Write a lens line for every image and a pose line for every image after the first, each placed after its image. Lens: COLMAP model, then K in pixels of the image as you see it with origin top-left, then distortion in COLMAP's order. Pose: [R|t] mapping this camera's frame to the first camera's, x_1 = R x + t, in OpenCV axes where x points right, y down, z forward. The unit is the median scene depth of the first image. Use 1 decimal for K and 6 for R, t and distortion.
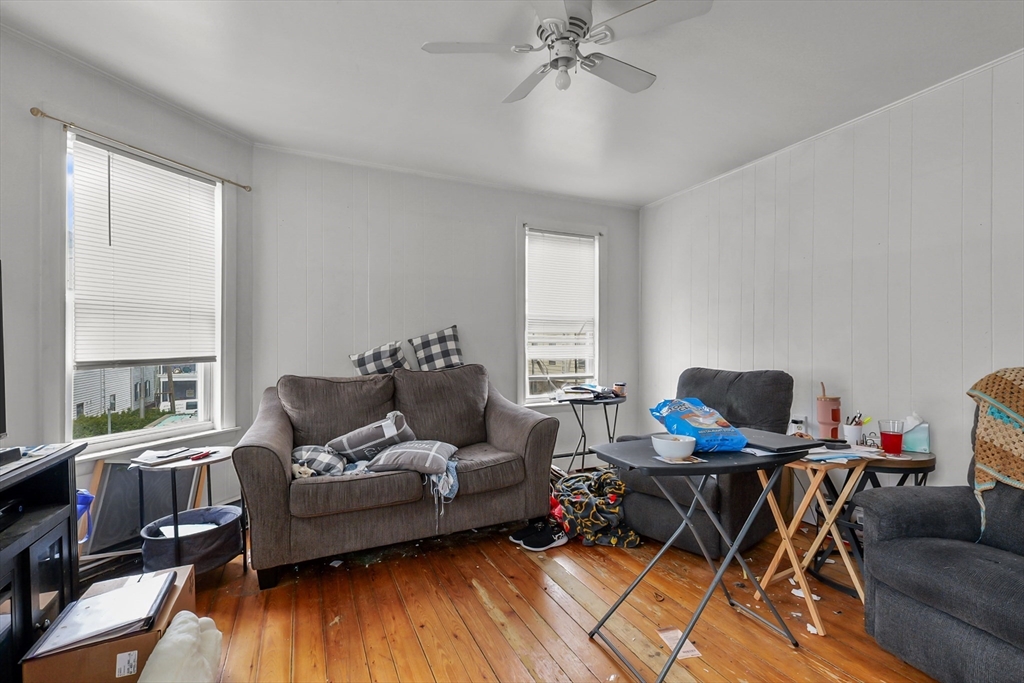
lens RADIAL K [[447.0, 0, 515.5], [0, 447.0, 349.2], [0, 0, 1]] dist [-0.001934, 0.002975]
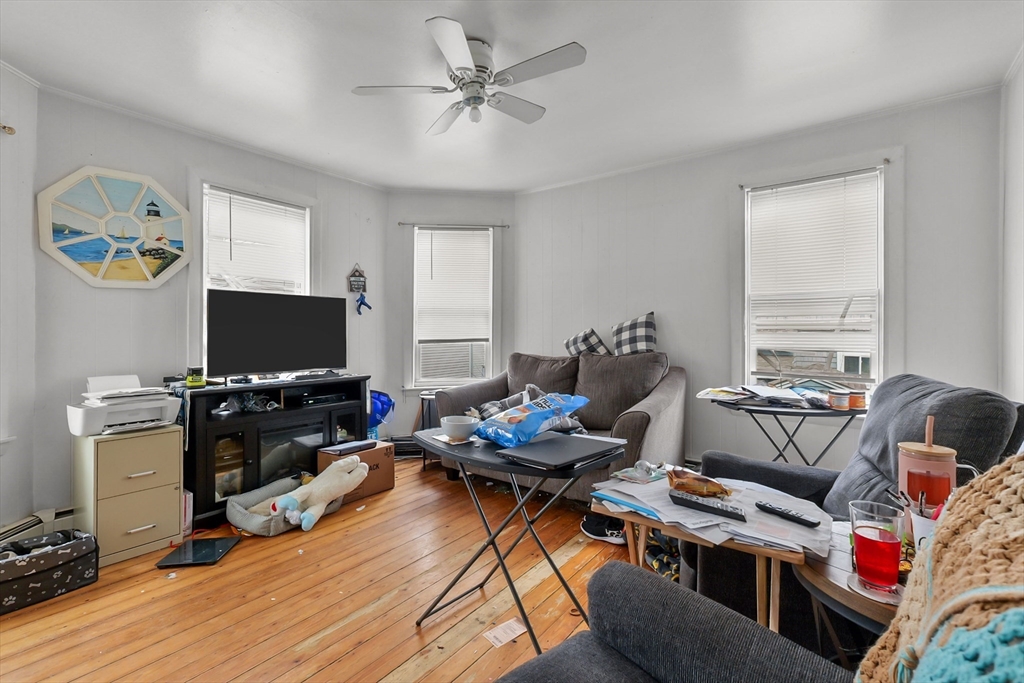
lens RADIAL K [[447.0, 0, 517.9], [0, 447.0, 334.5], [0, 0, 1]] dist [-0.001934, 0.002975]
pose [[0.472828, 0.006858, -0.881128, 0.671578], [-0.009679, 0.999950, 0.002590, -0.003319], [0.881102, 0.007304, 0.472870, 0.297820]]
